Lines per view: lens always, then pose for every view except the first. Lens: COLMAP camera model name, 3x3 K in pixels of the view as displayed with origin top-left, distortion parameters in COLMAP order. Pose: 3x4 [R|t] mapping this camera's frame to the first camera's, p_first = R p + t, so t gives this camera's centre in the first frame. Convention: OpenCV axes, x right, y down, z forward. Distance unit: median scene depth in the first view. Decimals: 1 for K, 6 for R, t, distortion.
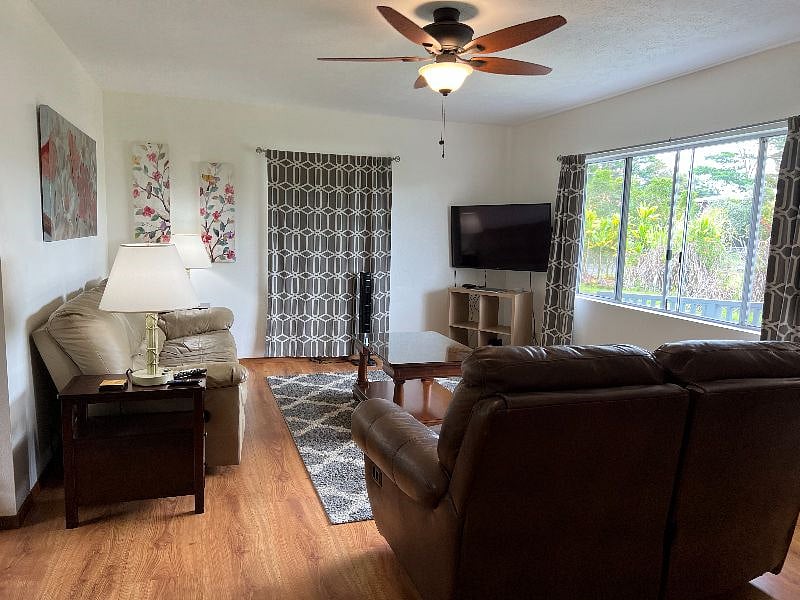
lens RADIAL K [[612.8, 0, 400.9], [0, 612.8, 302.8], [0, 0, 1]] dist [0.060509, -0.083032]
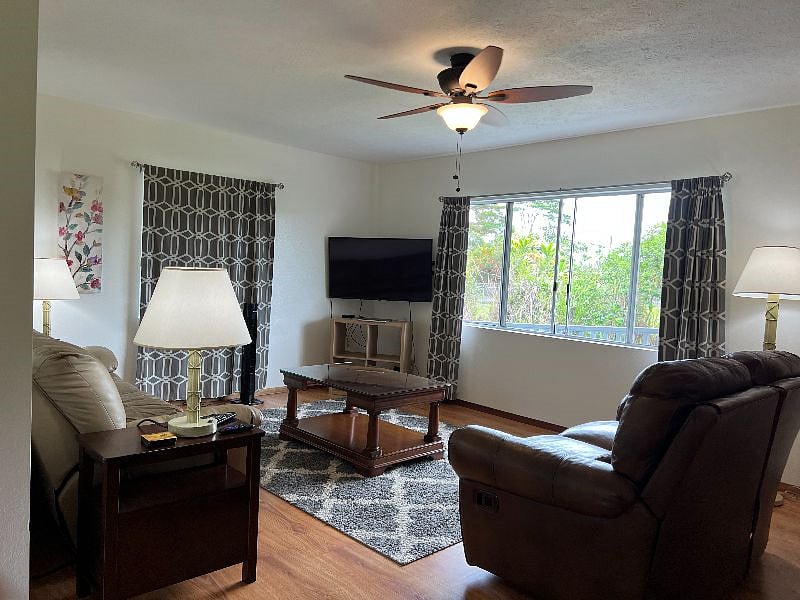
lens RADIAL K [[612.8, 0, 407.1], [0, 612.8, 298.7], [0, 0, 1]] dist [0.060509, -0.083032]
pose [[0.901463, -0.002262, 0.432851, -0.267442], [0.028815, 0.998082, -0.054795, 0.001104], [-0.431897, 0.061869, 0.899799, 0.060681]]
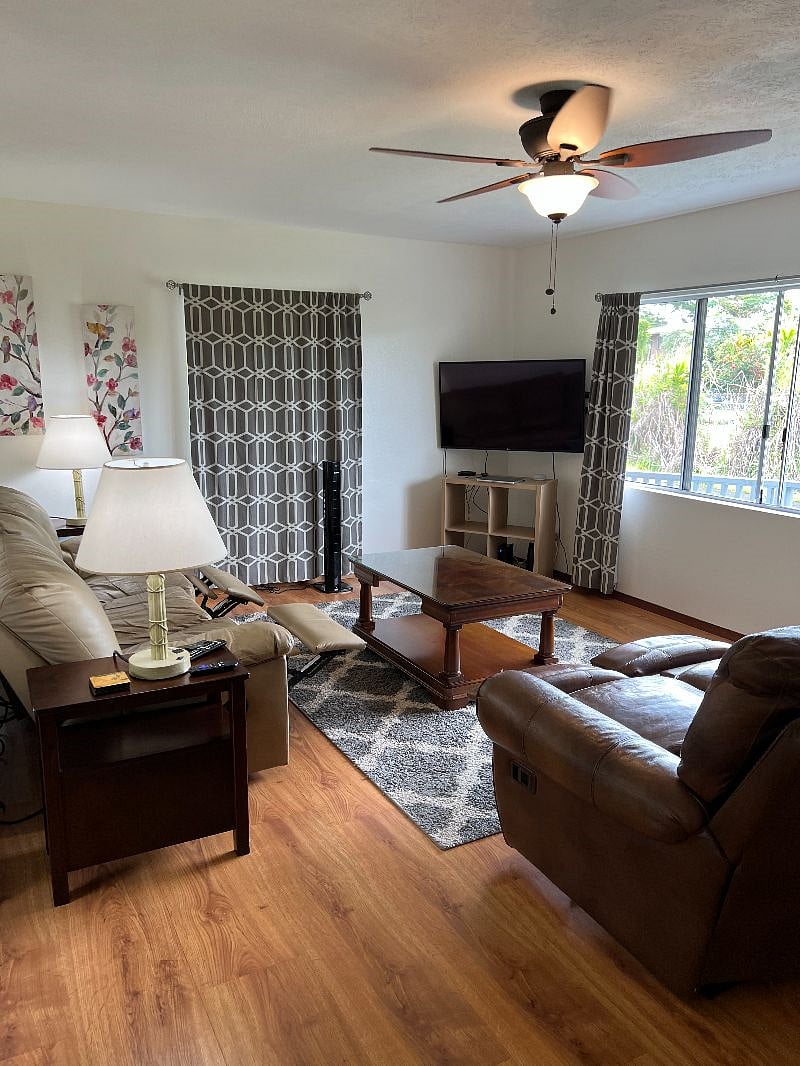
lens RADIAL K [[816.6, 0, 402.9], [0, 816.6, 548.1], [0, 0, 1]] dist [0.060509, -0.083032]
pose [[0.983514, -0.054663, 0.172372, -0.155430], [0.038466, 0.994643, 0.095943, -0.040285], [-0.176693, -0.087731, 0.980348, 0.058522]]
